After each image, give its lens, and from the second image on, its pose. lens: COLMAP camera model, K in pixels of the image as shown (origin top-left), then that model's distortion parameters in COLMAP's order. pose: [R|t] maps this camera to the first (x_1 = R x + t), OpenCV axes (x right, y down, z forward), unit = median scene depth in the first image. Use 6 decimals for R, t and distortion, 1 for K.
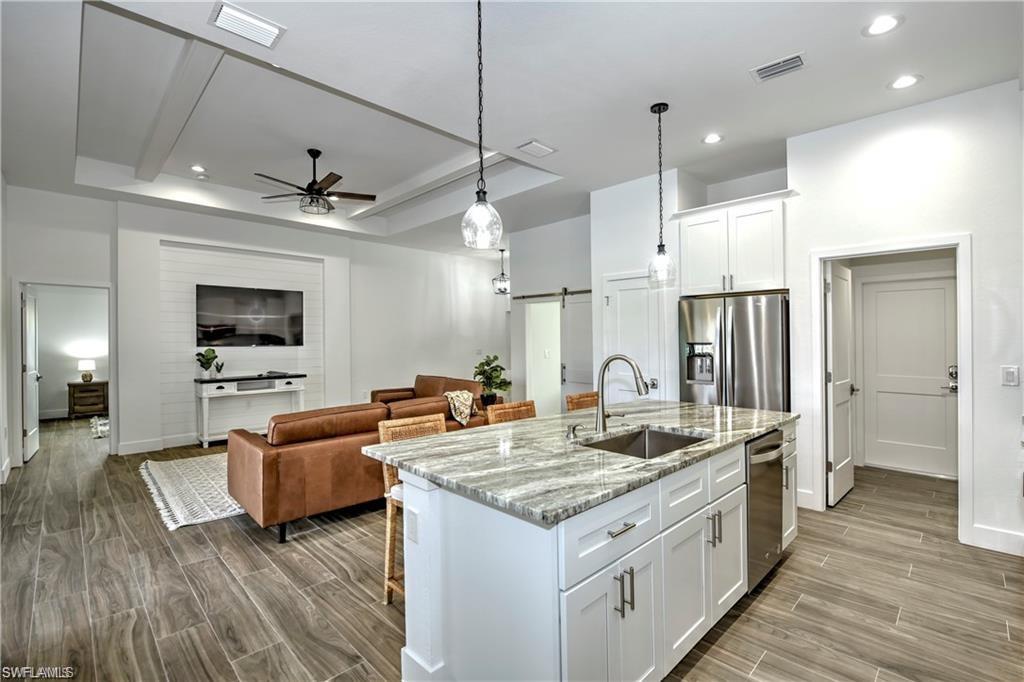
lens RADIAL K [[466.7, 0, 512.0], [0, 466.7, 341.0], [0, 0, 1]] dist [-0.011475, -0.000254]
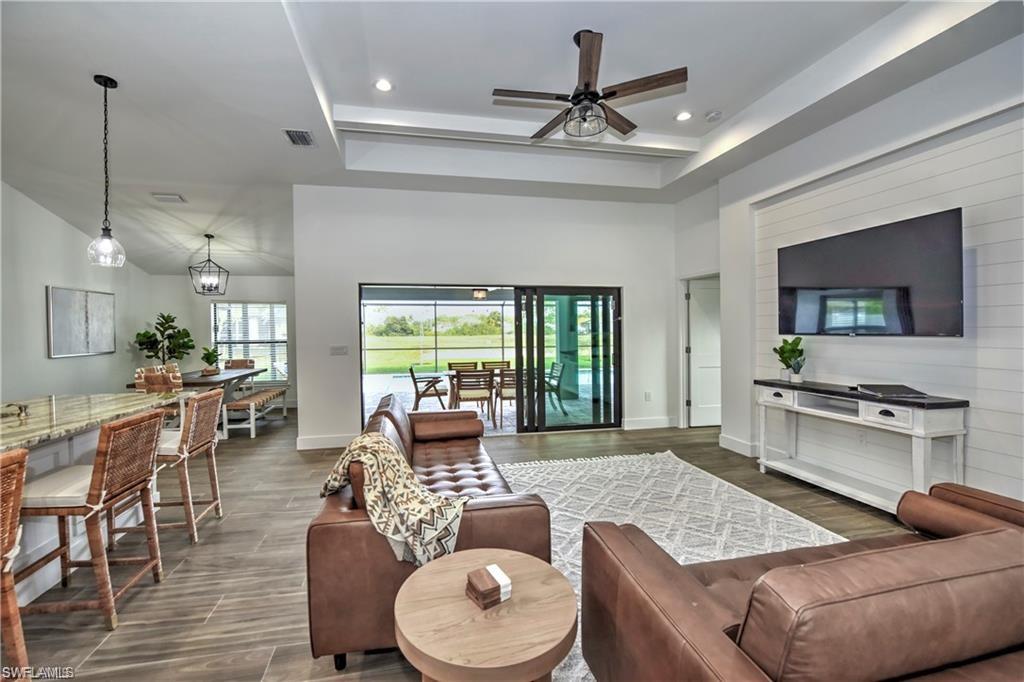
lens RADIAL K [[430.2, 0, 510.2], [0, 430.2, 333.7], [0, 0, 1]] dist [-0.001511, -0.000287]
pose [[-0.531757, 0.013585, -0.846788, 0.213249], [0.007806, 0.999907, 0.011140, 0.000500], [0.846861, -0.000686, -0.531814, 1.804059]]
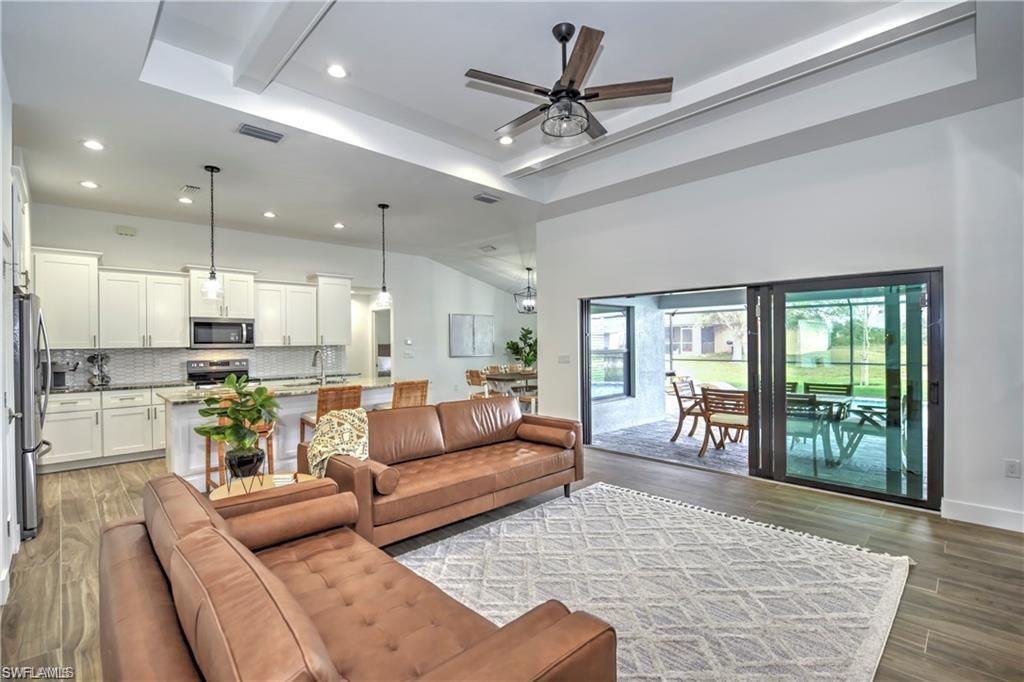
lens RADIAL K [[471.8, 0, 511.1], [0, 471.8, 345.6], [0, 0, 1]] dist [0.000035, 0.000075]
pose [[-0.999946, 0.010393, -0.000726, -0.539596], [0.010383, 0.999872, 0.012146, -0.008327], [0.000852, 0.012138, -0.999926, 2.383396]]
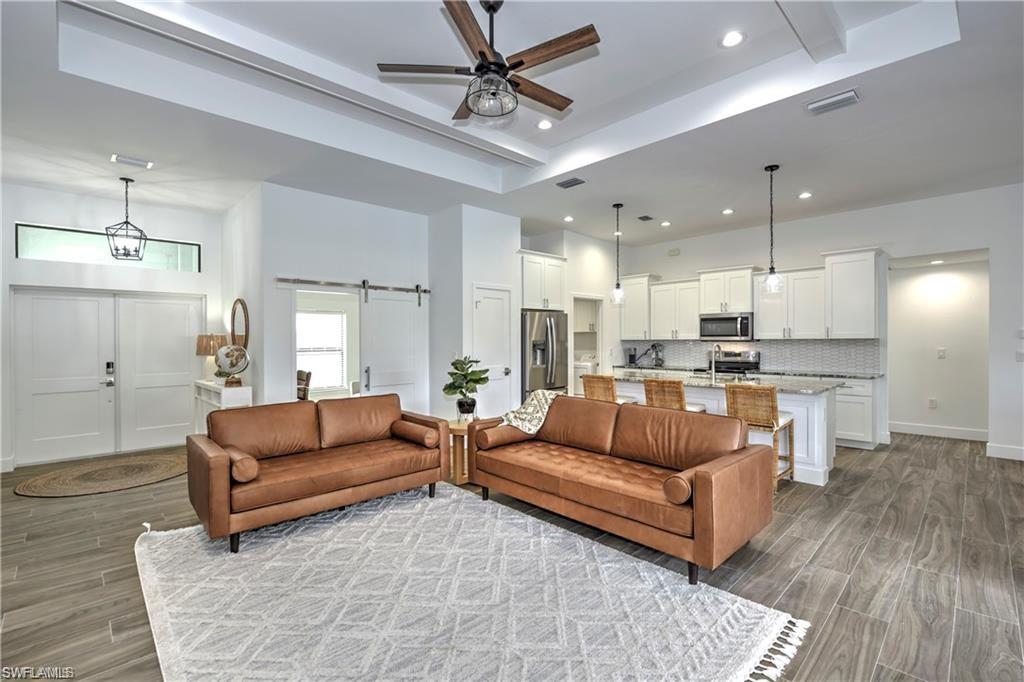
lens RADIAL K [[452.0, 0, 485.4], [0, 452.0, 339.4], [0, 0, 1]] dist [-0.005135, -0.000716]
pose [[0.032670, -0.000751, 0.999466, -1.430610], [0.009095, 0.999959, 0.000454, -0.002454], [-0.999425, 0.009075, 0.032675, 1.475206]]
